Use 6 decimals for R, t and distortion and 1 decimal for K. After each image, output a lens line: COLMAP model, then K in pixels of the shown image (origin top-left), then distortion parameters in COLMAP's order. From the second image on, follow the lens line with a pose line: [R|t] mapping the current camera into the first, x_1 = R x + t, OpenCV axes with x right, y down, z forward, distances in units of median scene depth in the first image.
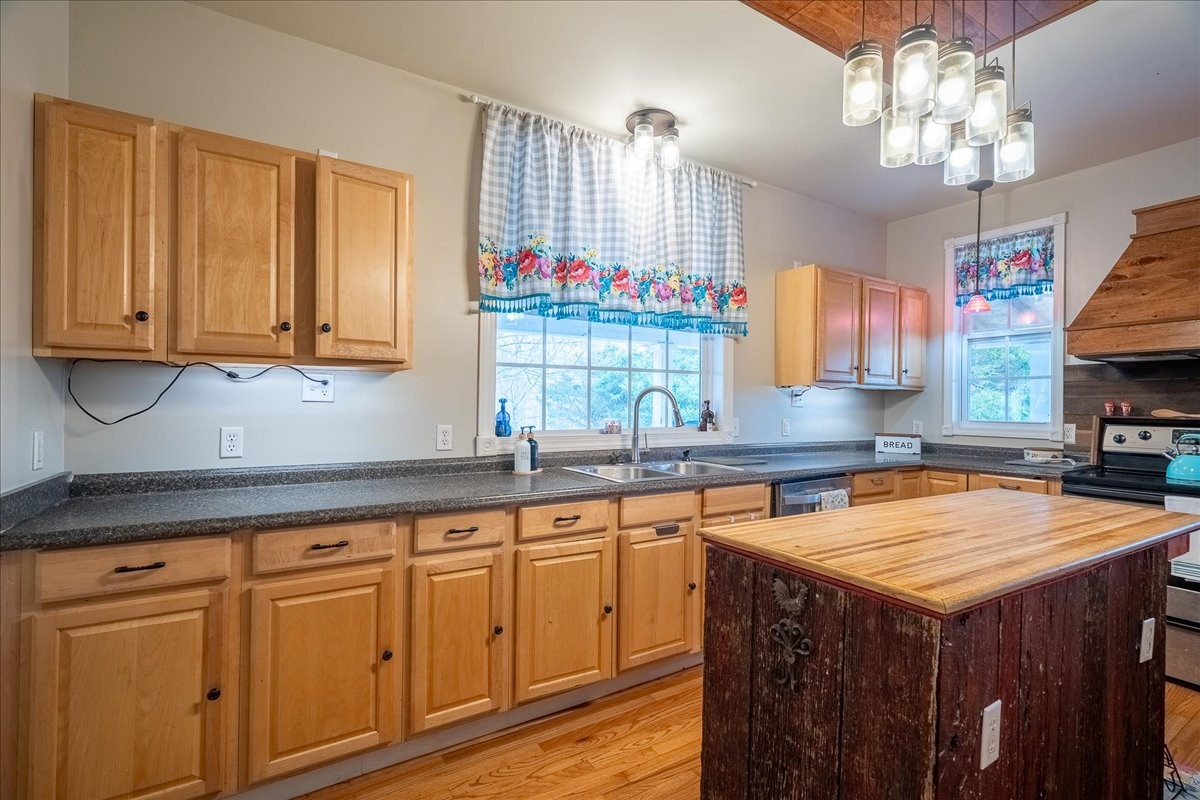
lens RADIAL K [[547.9, 0, 603.3], [0, 547.9, 403.9], [0, 0, 1]] dist [-0.000818, 0.000746]
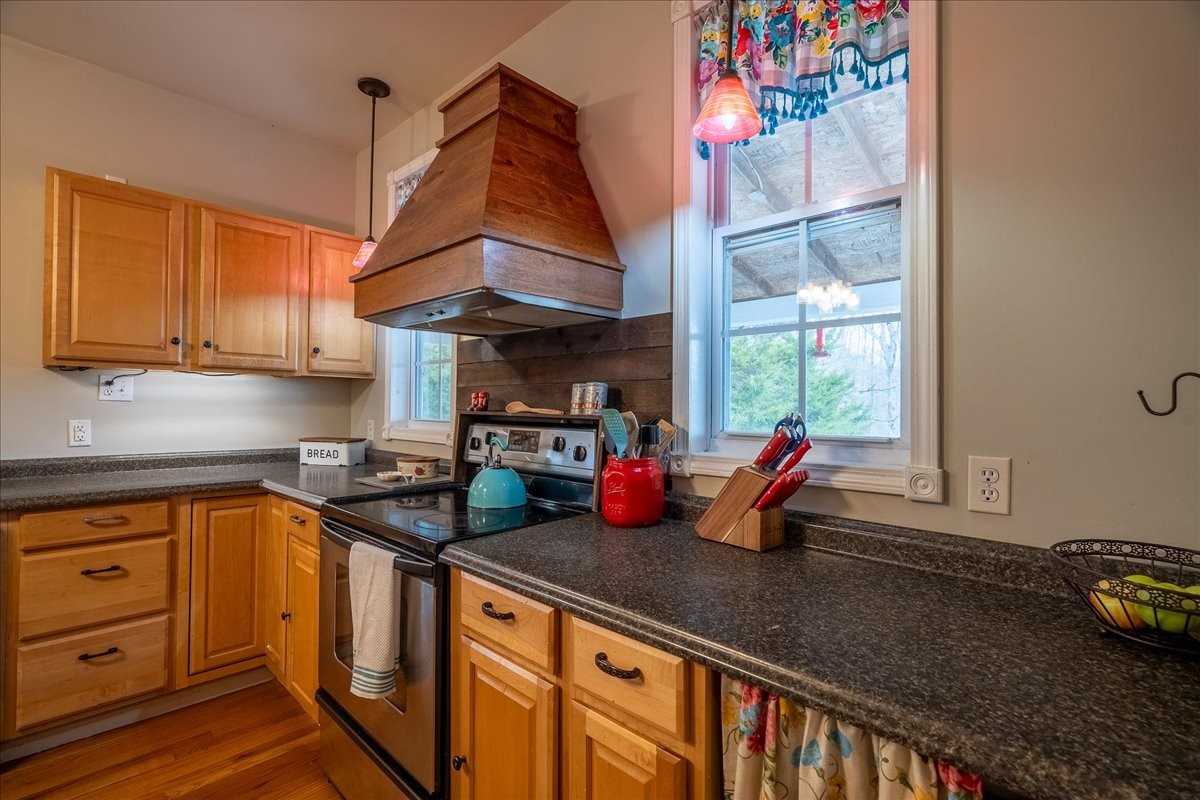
lens RADIAL K [[547.9, 0, 597.4], [0, 547.9, 398.7], [0, 0, 1]] dist [-0.000818, 0.000746]
pose [[0.970538, -0.004224, 0.240912, 0.719179], [0.004854, 0.999986, -0.002020, 0.006092], [-0.240901, 0.003129, 0.970545, 0.222585]]
